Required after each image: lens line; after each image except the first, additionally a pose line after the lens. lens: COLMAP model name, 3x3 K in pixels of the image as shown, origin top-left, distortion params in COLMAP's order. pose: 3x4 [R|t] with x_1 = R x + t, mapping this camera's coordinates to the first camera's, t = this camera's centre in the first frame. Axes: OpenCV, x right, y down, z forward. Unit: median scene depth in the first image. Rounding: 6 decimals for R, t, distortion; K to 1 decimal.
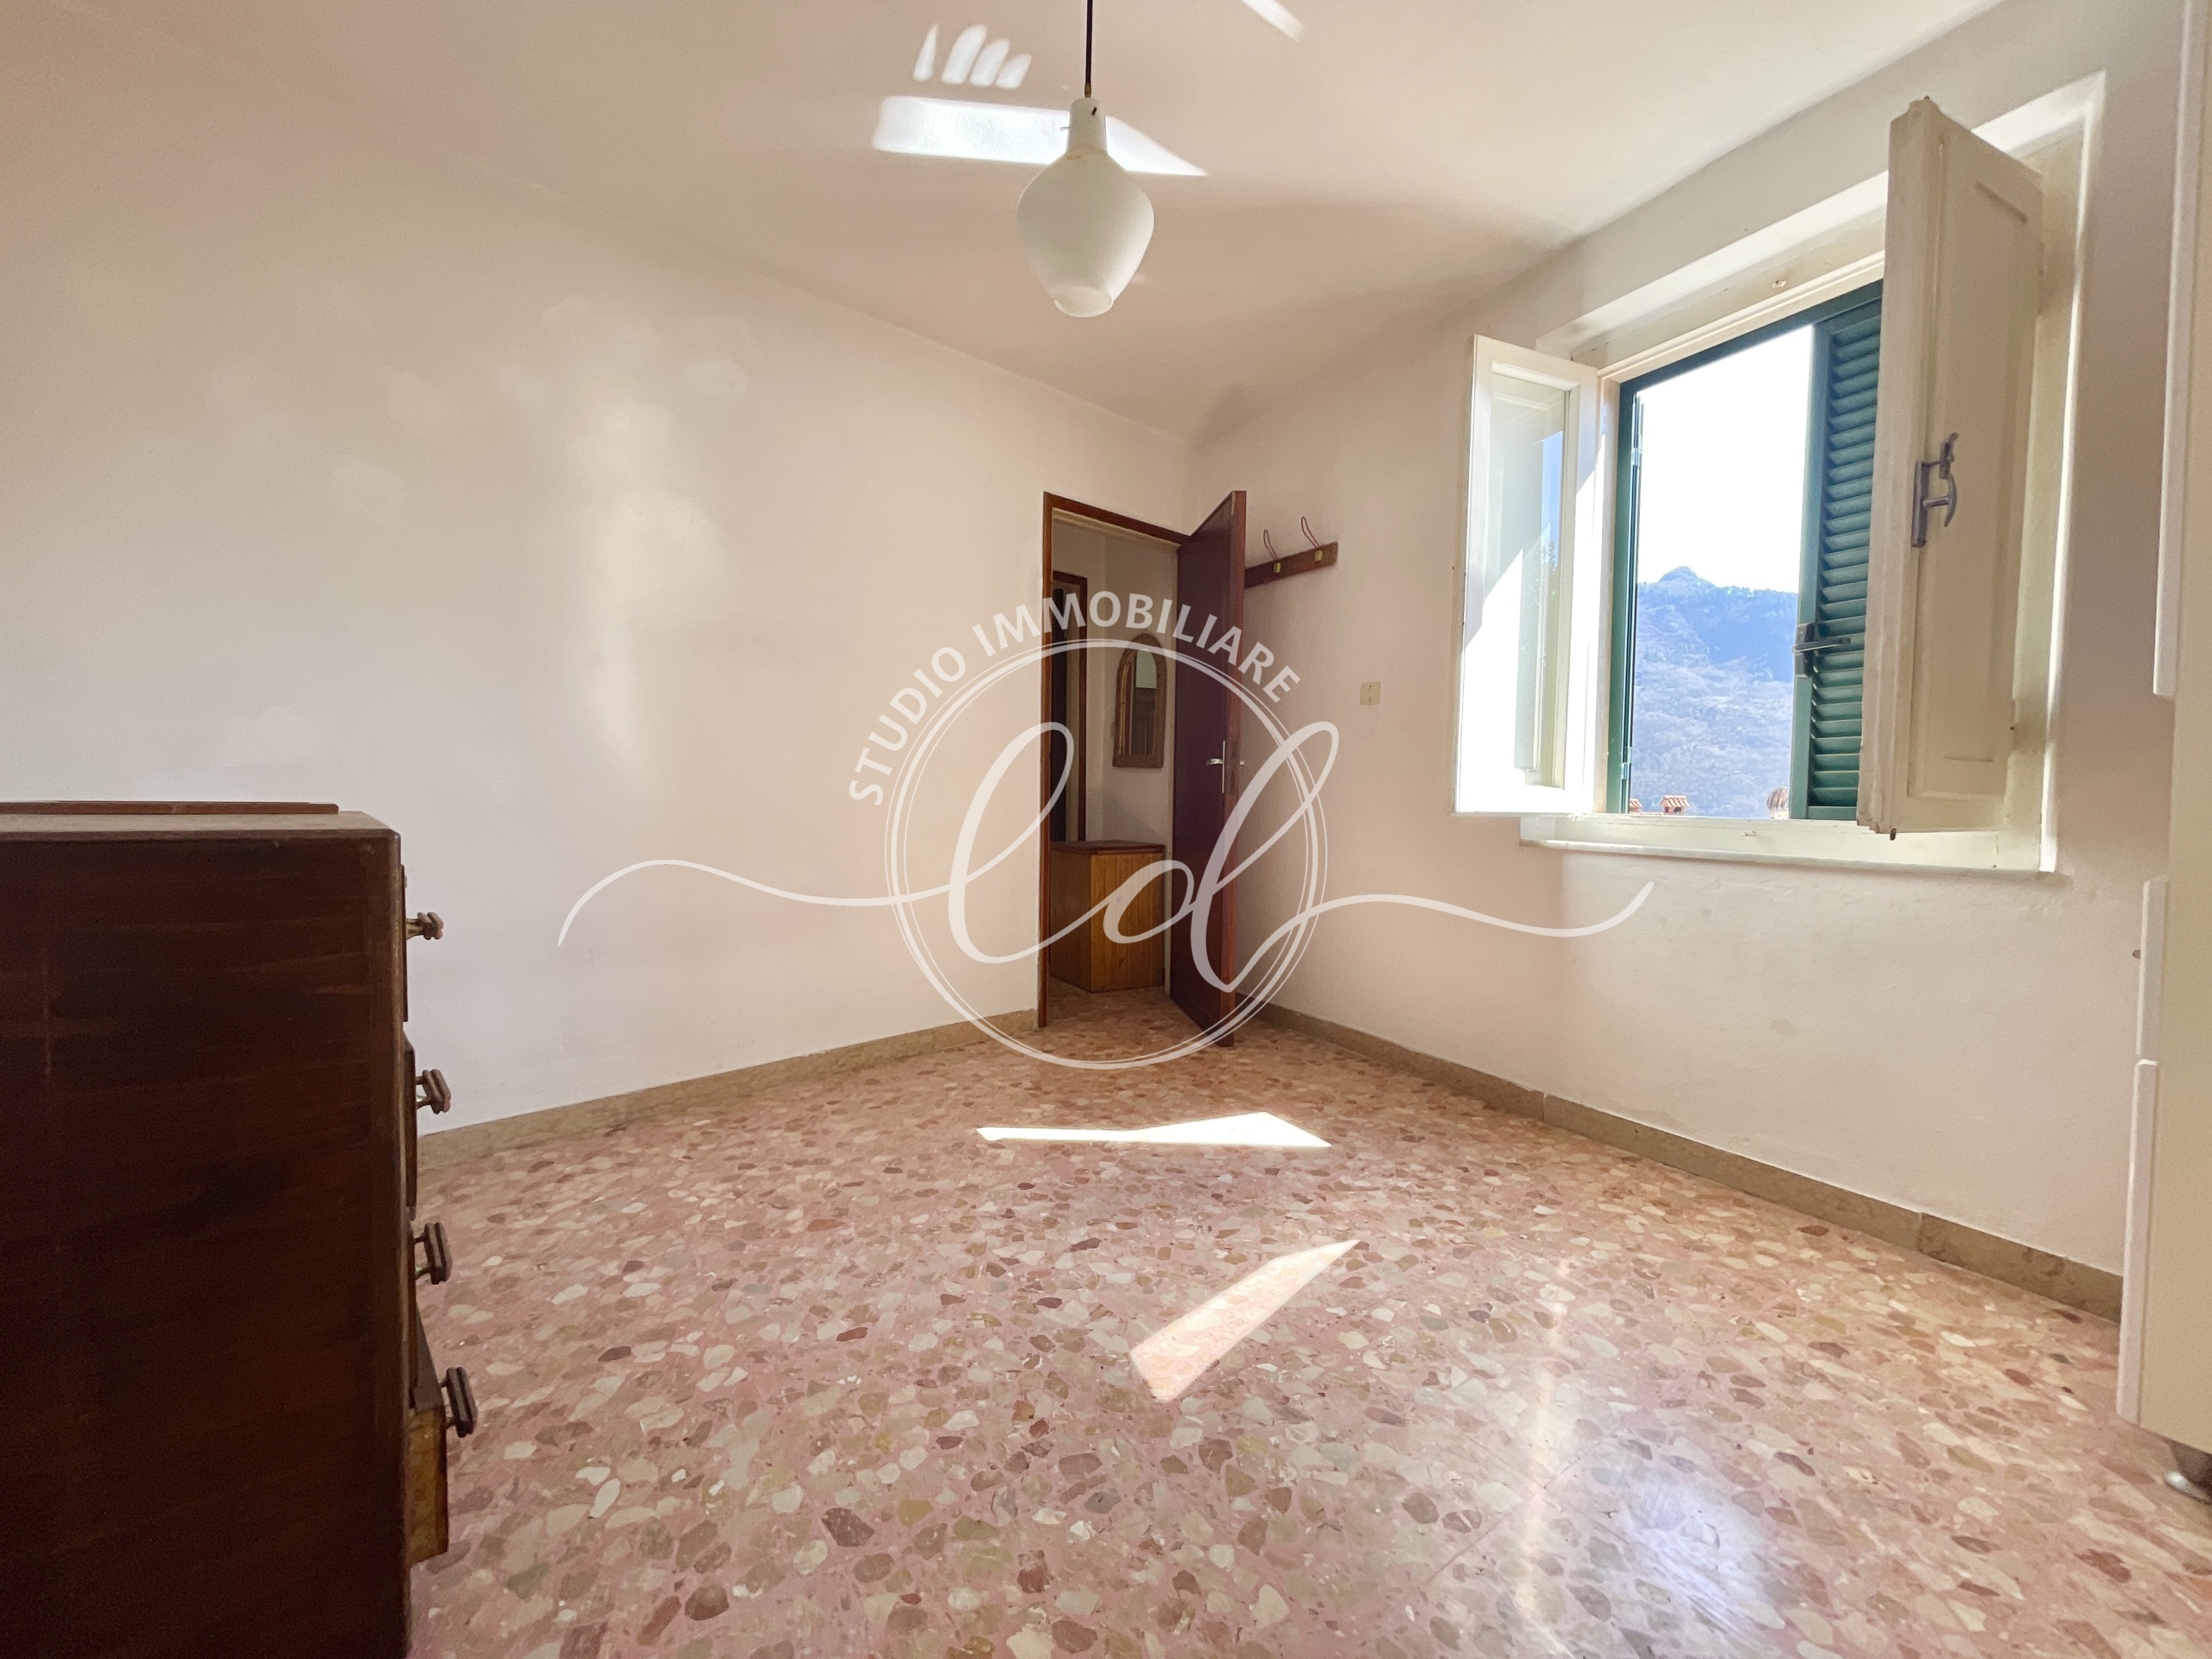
lens RADIAL K [[897.6, 0, 1101.0], [0, 897.6, 833.2], [0, 0, 1]] dist [-0.001202, -0.002148]
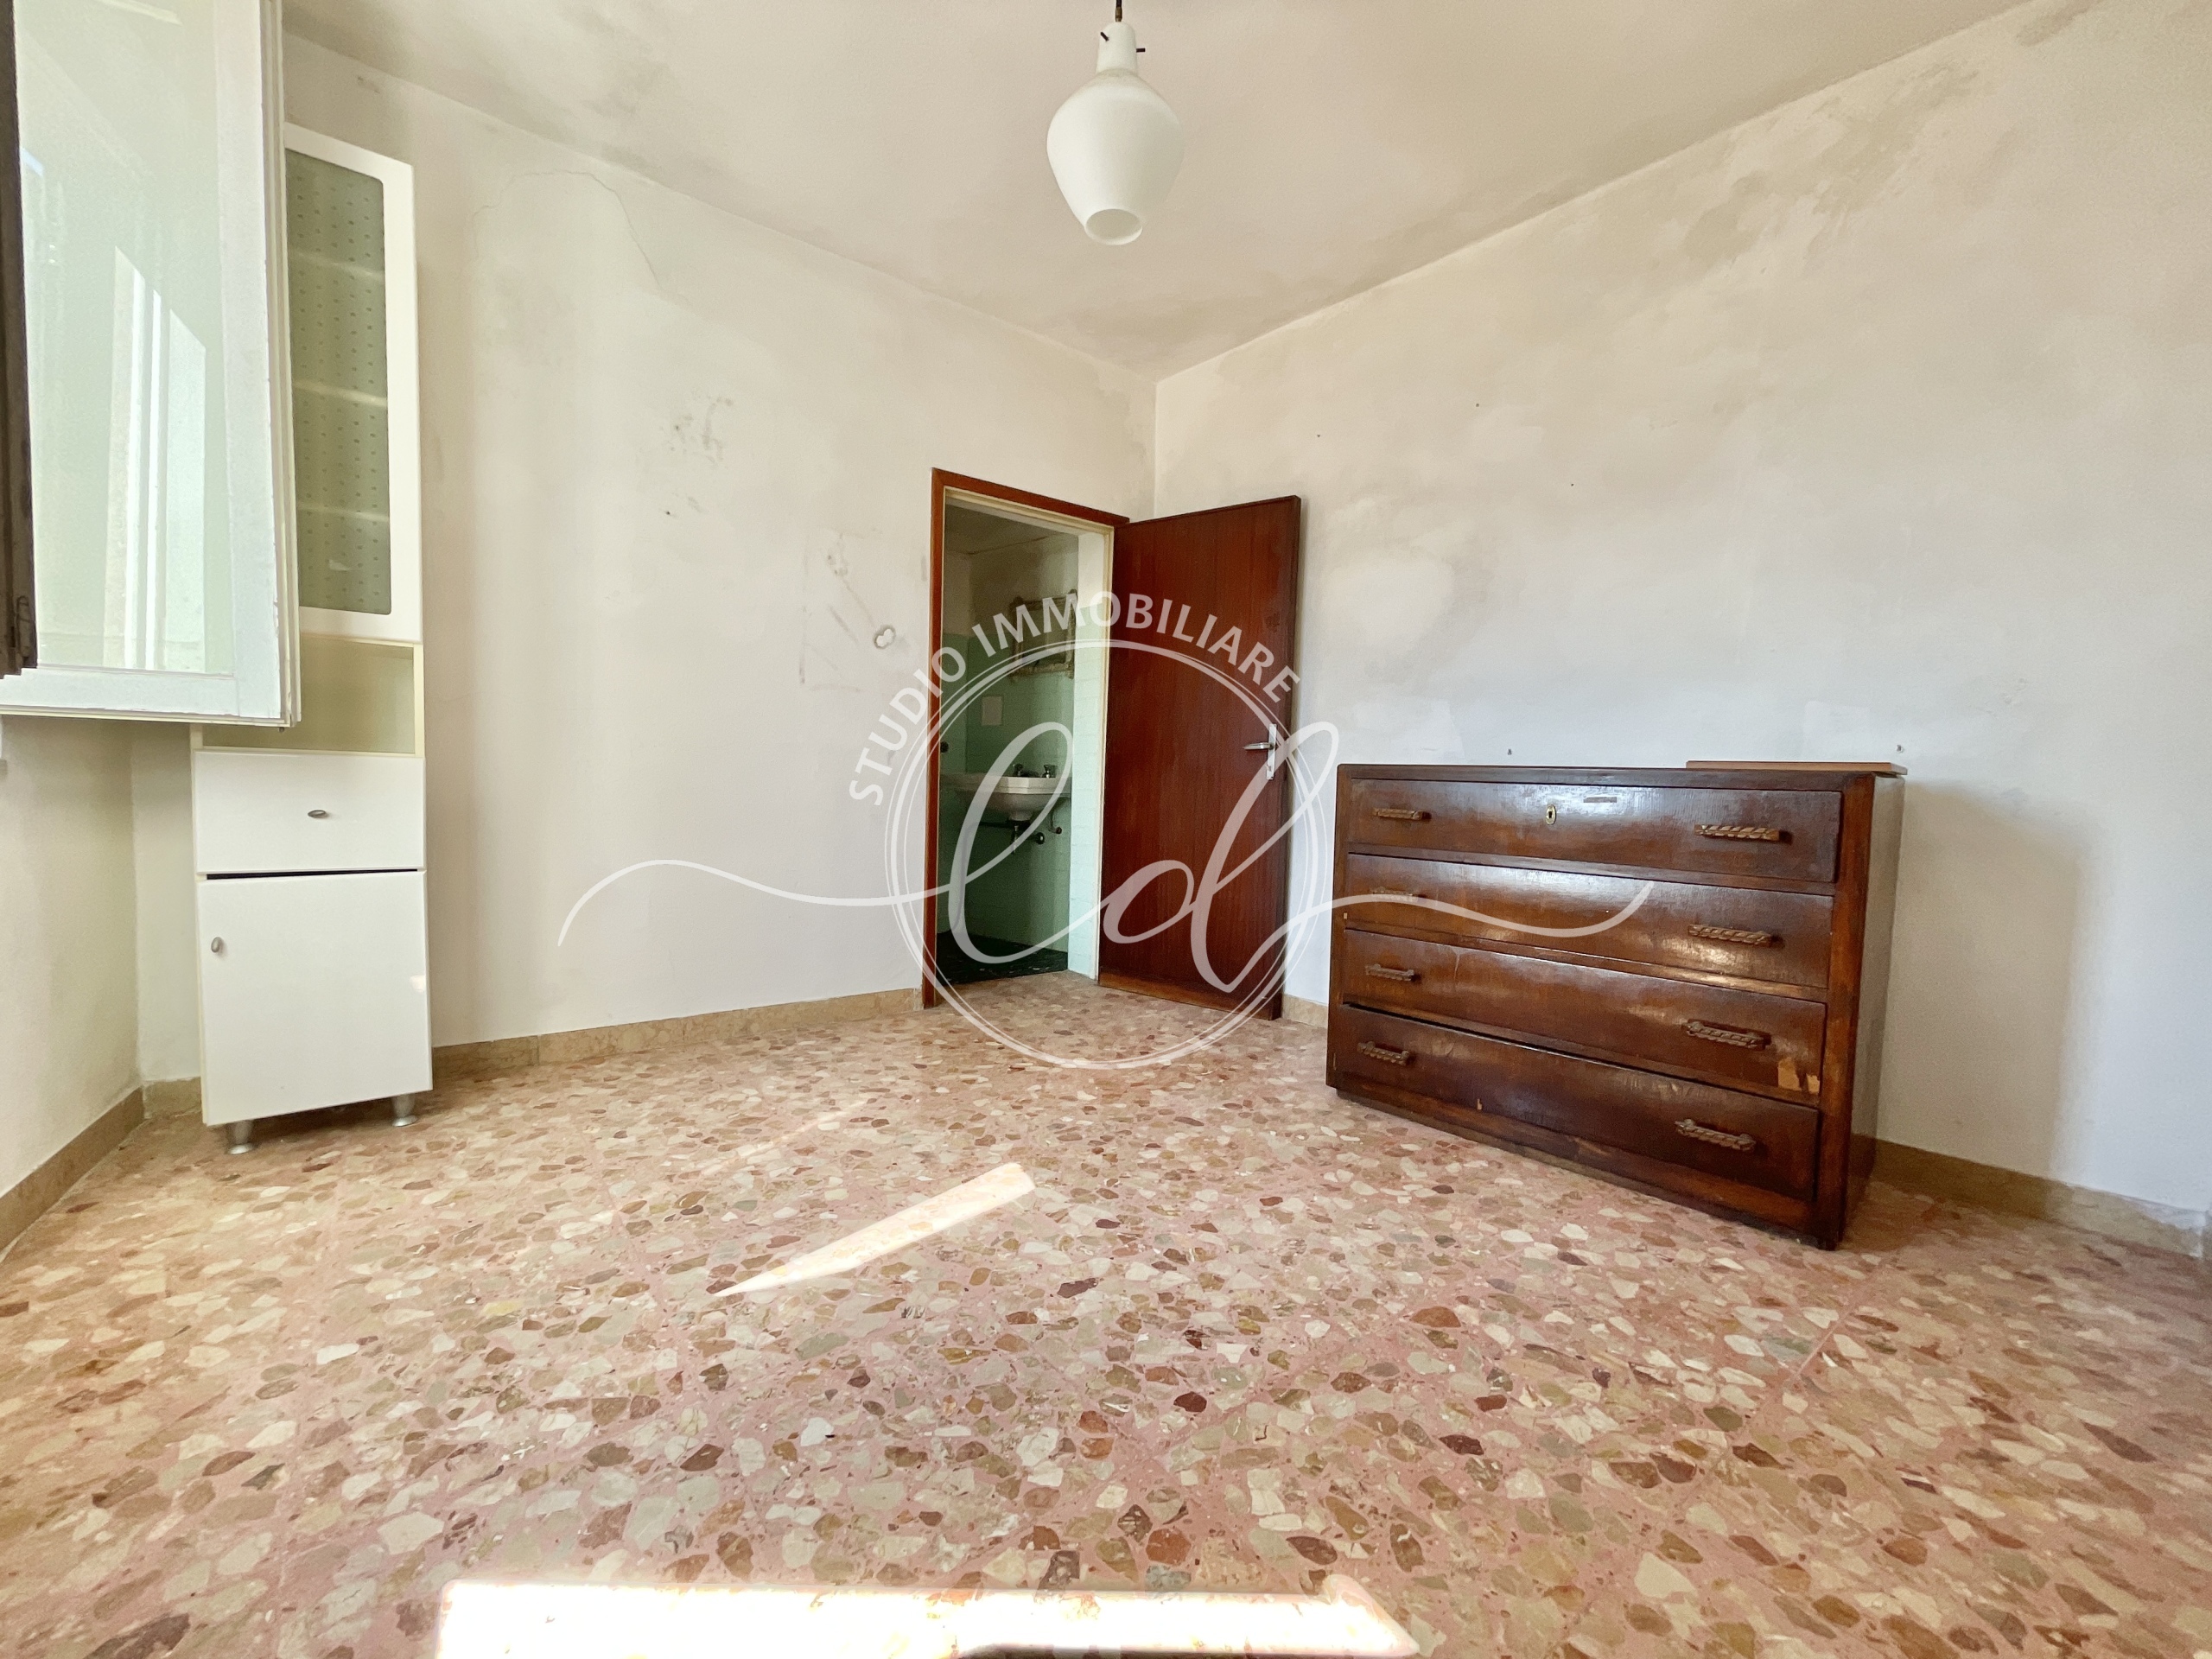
lens RADIAL K [[897.6, 0, 1101.0], [0, 897.6, 833.2], [0, 0, 1]] dist [-0.001202, -0.002148]
pose [[-0.997960, -0.036854, -0.052122, 0.017782], [-0.042050, 0.993854, 0.102397, -0.019375], [0.048028, 0.104380, -0.993377, 1.754090]]
